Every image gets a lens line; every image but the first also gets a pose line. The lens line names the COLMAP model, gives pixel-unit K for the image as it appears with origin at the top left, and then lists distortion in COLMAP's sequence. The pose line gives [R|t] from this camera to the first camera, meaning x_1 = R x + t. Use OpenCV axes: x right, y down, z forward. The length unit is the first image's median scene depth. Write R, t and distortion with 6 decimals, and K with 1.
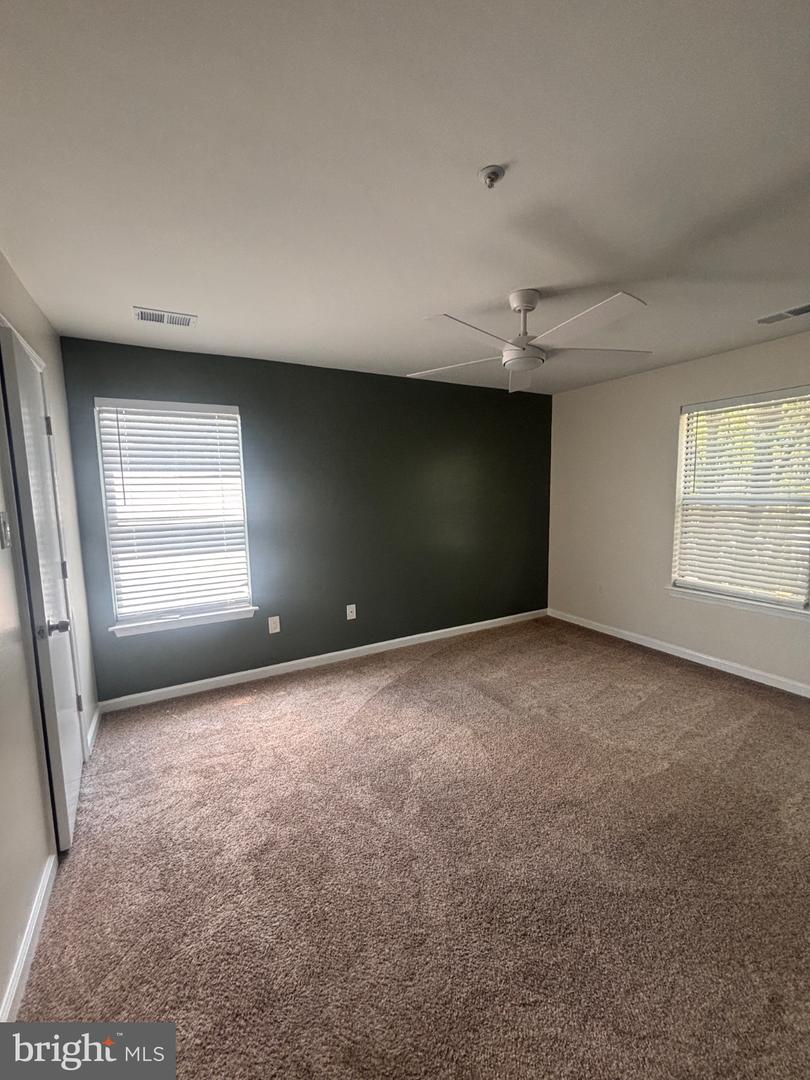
lens RADIAL K [[435.2, 0, 406.3], [0, 435.2, 538.9], [0, 0, 1]] dist [-0.002072, -0.000220]
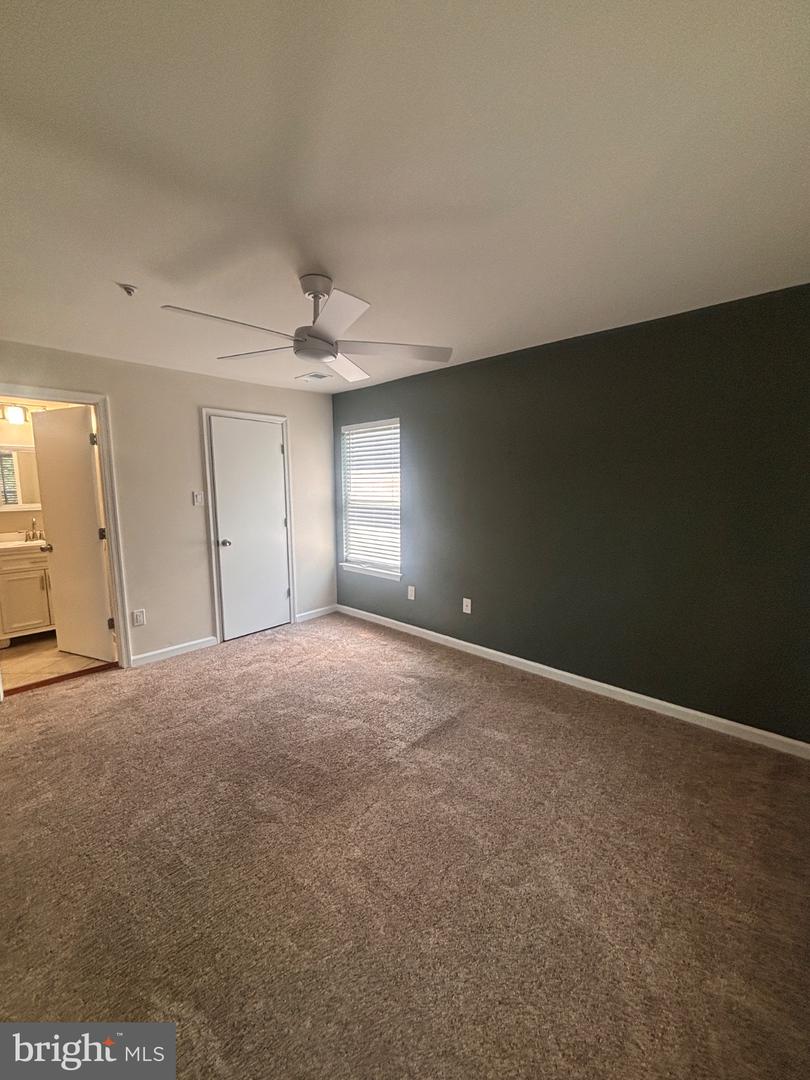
lens RADIAL K [[430.6, 0, 388.7], [0, 430.6, 538.9], [0, 0, 1]] dist [-0.001727, 0.003495]
pose [[0.296918, 0.140717, -0.944478, 0.824947], [-0.110449, 0.987505, 0.112406, -0.085202], [0.948494, 0.070941, 0.308750, 0.576551]]
